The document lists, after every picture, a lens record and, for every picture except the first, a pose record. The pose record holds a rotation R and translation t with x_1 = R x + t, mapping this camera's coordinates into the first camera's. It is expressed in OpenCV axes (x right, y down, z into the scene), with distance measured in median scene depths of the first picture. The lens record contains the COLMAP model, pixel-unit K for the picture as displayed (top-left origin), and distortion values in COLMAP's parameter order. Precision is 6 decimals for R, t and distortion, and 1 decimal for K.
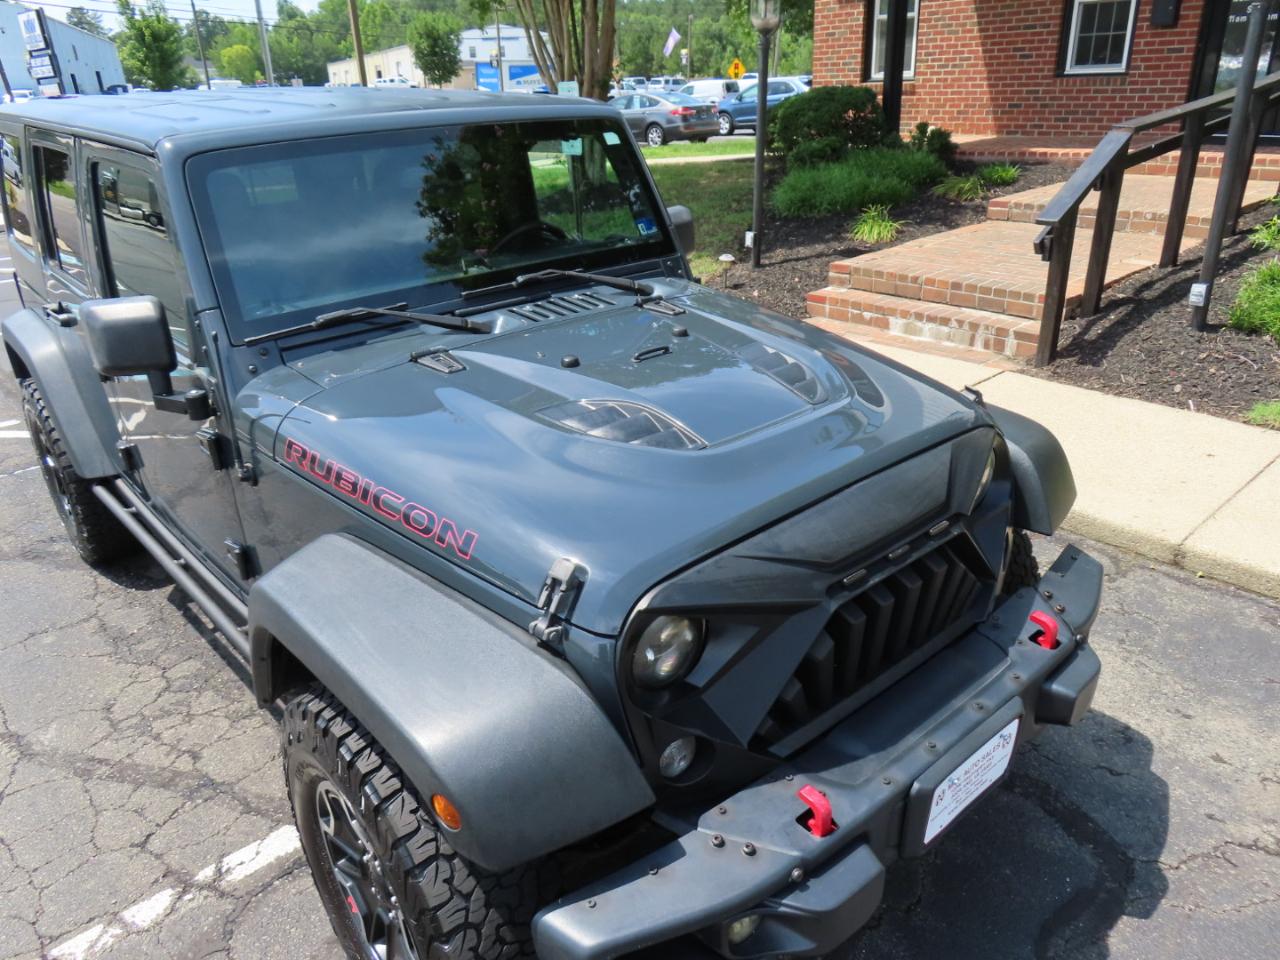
lens RADIAL K [[916.8, 0, 645.1], [0, 916.8, 484.8], [0, 0, 1]] dist [-0.010387, 0.004569]
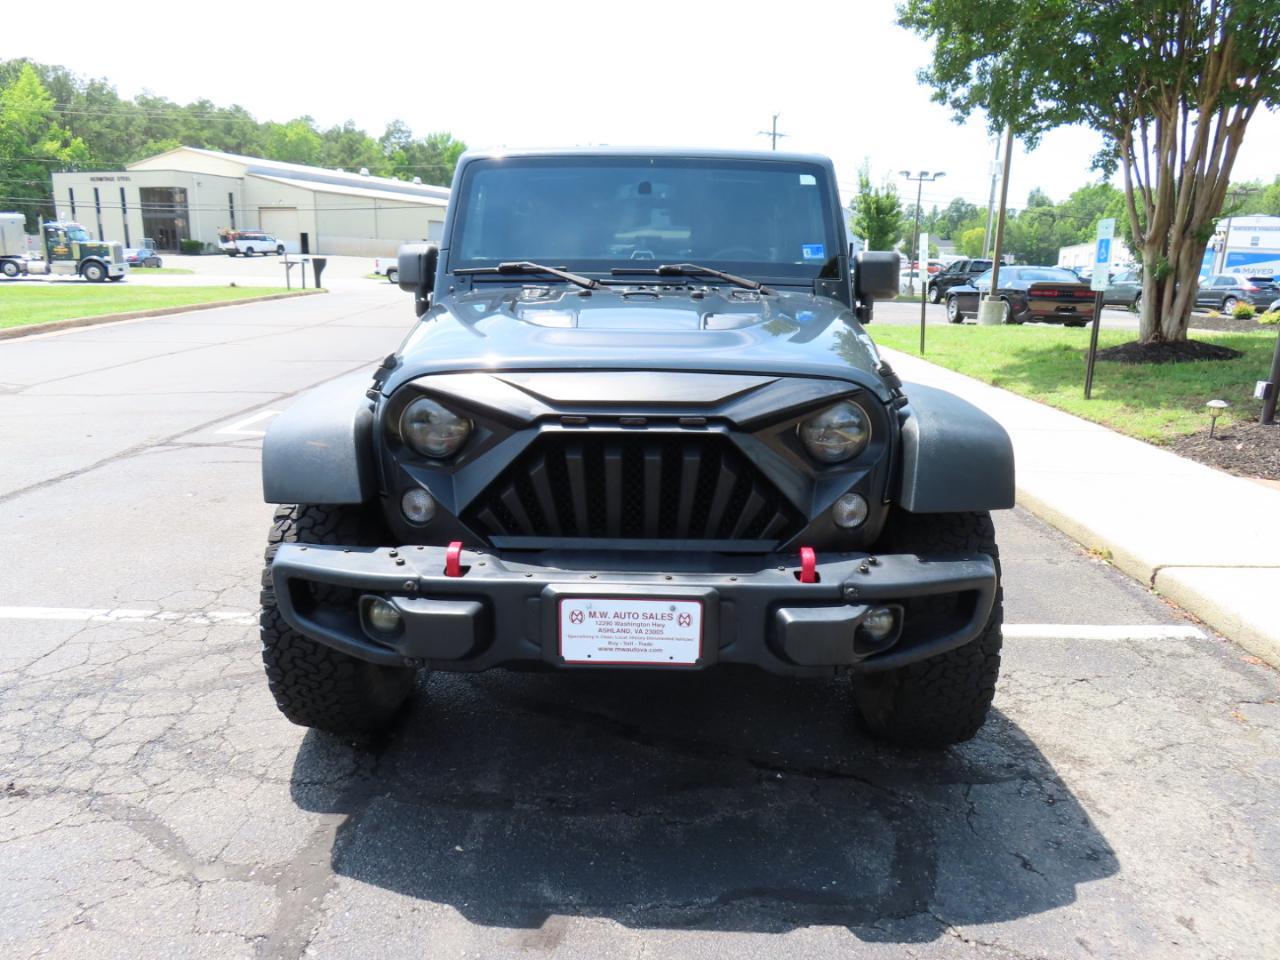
lens RADIAL K [[916.8, 0, 644.4], [0, 916.8, 482.6], [0, 0, 1]] dist [-0.010387, 0.004569]
pose [[0.745220, 0.204025, -0.634839, 0.182737], [-0.314459, 0.947059, -0.064767, 0.038314], [0.588016, 0.247897, 0.769925, 0.018859]]
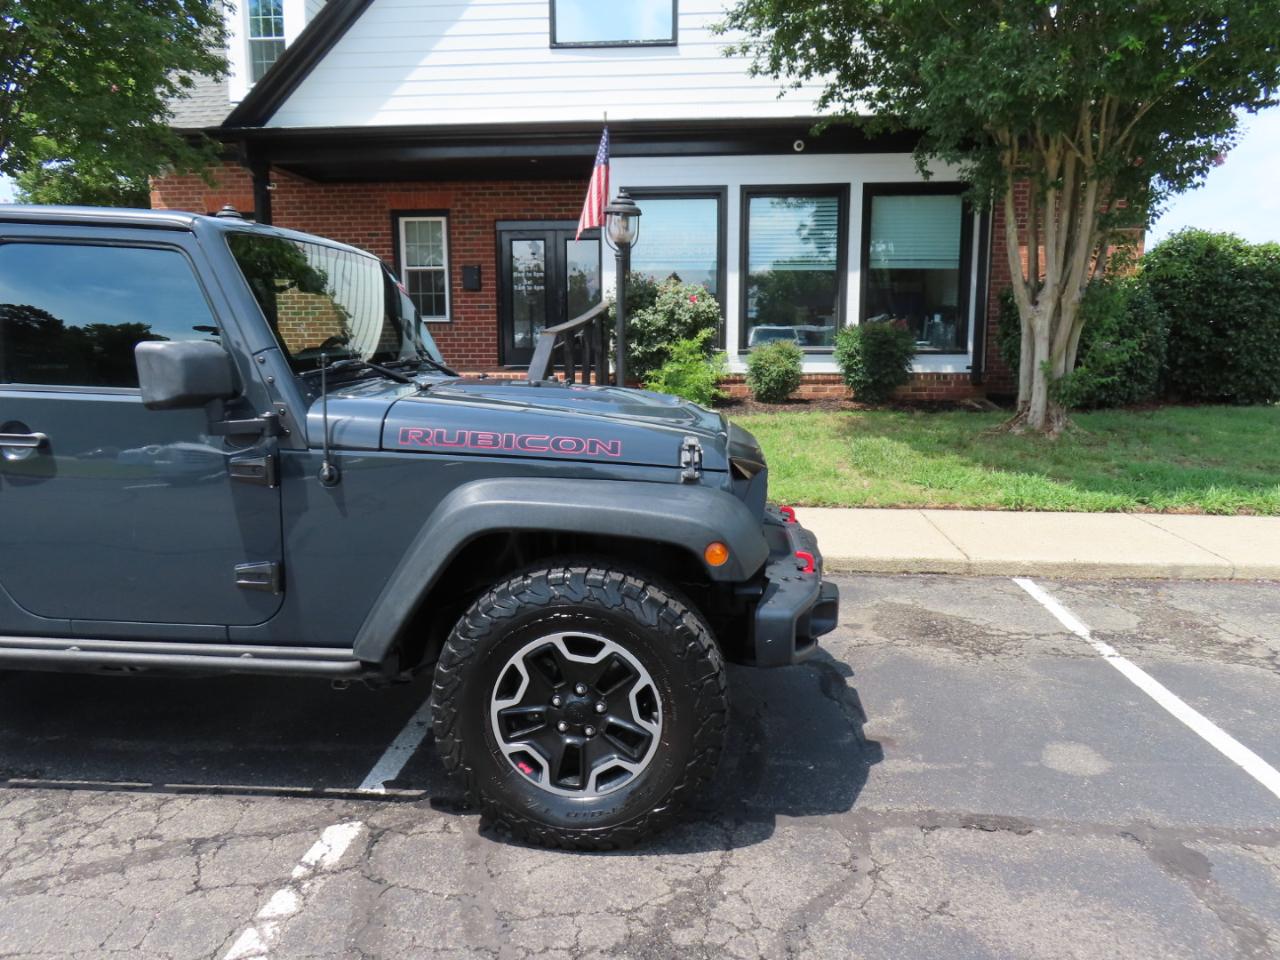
lens RADIAL K [[916.8, 0, 645.4], [0, 916.8, 480.9], [0, 0, 1]] dist [-0.010387, 0.004569]
pose [[0.719082, -0.069854, 0.691405, -0.206746], [0.259494, 0.949958, -0.173904, 0.067250], [-0.644658, 0.304467, 0.701224, -0.026030]]
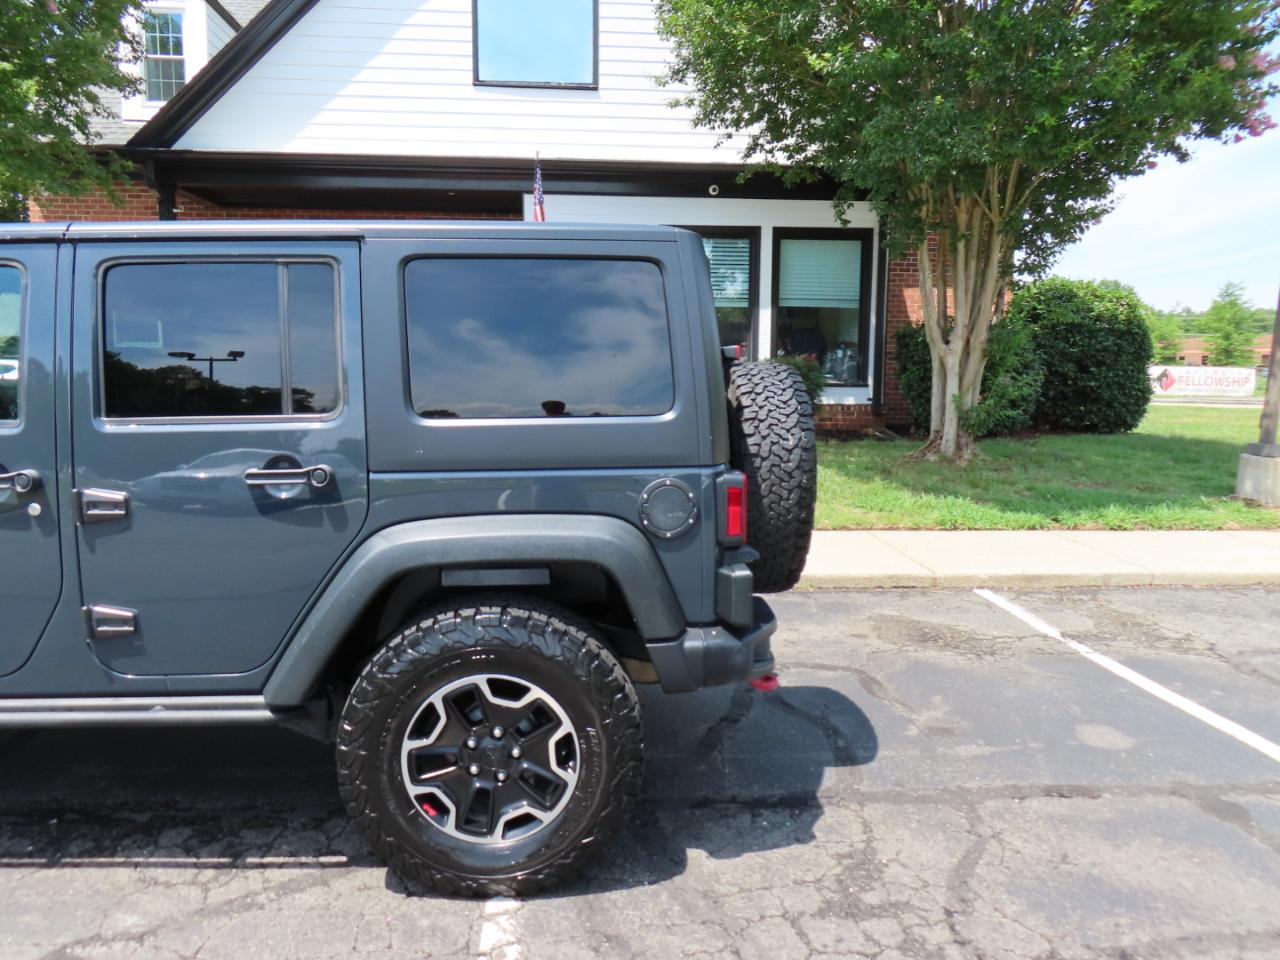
lens RADIAL K [[916.8, 0, 643.2], [0, 916.8, 477.6], [0, 0, 1]] dist [-0.010387, 0.004569]
pose [[0.603537, -0.051610, 0.795663, -0.288045], [0.296358, 0.940932, -0.163765, 0.049046], [-0.740212, 0.334639, 0.583183, 0.015254]]
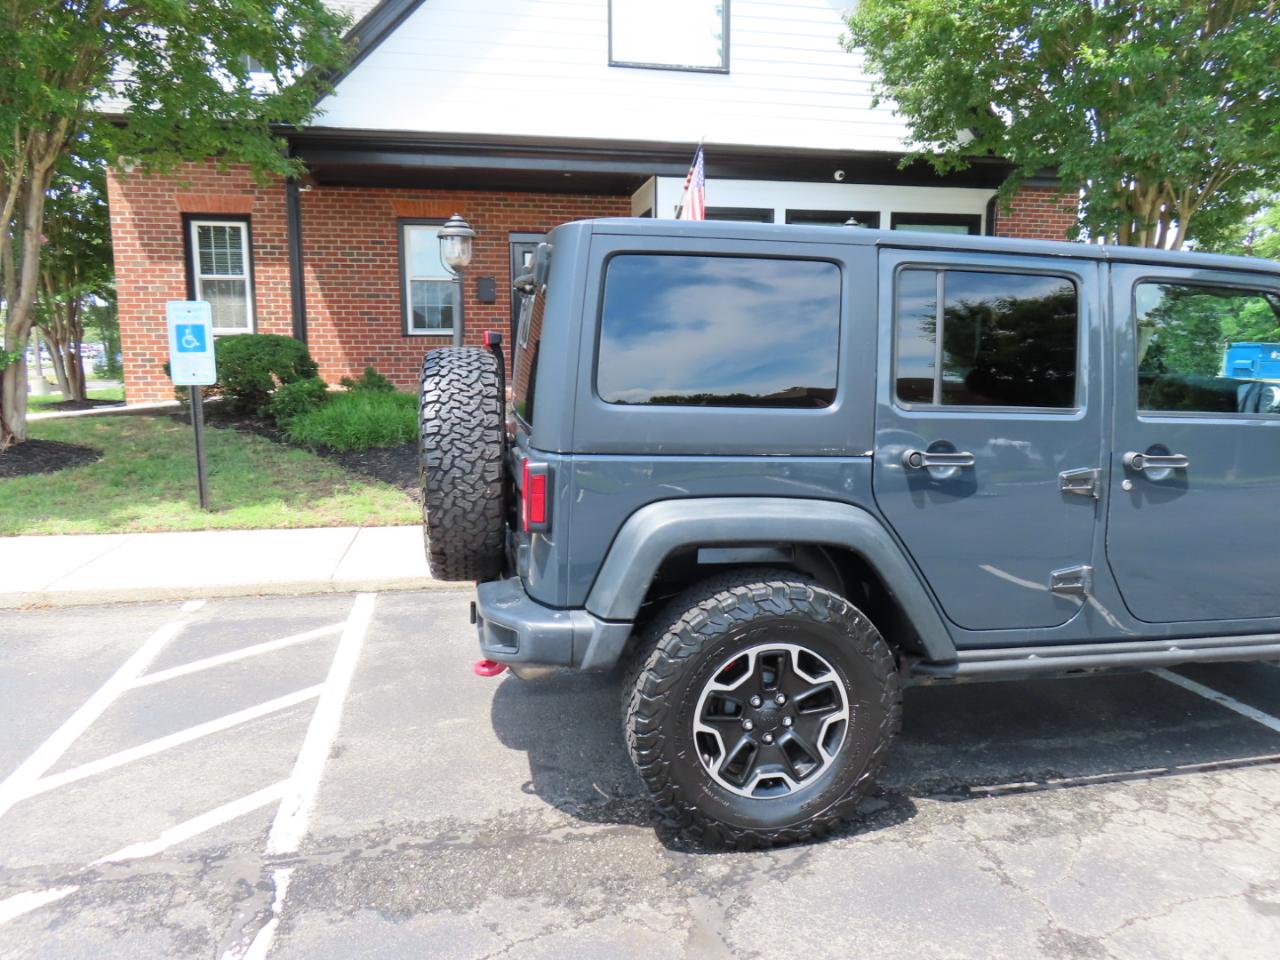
lens RADIAL K [[916.8, 0, 639.8], [0, 916.8, 481.8], [0, 0, 1]] dist [-0.010387, 0.004569]
pose [[0.504622, -0.087455, 0.858899, -0.484993], [0.334643, 0.936894, -0.101214, -0.055670], [-0.795846, 0.338499, 0.502044, 0.257565]]
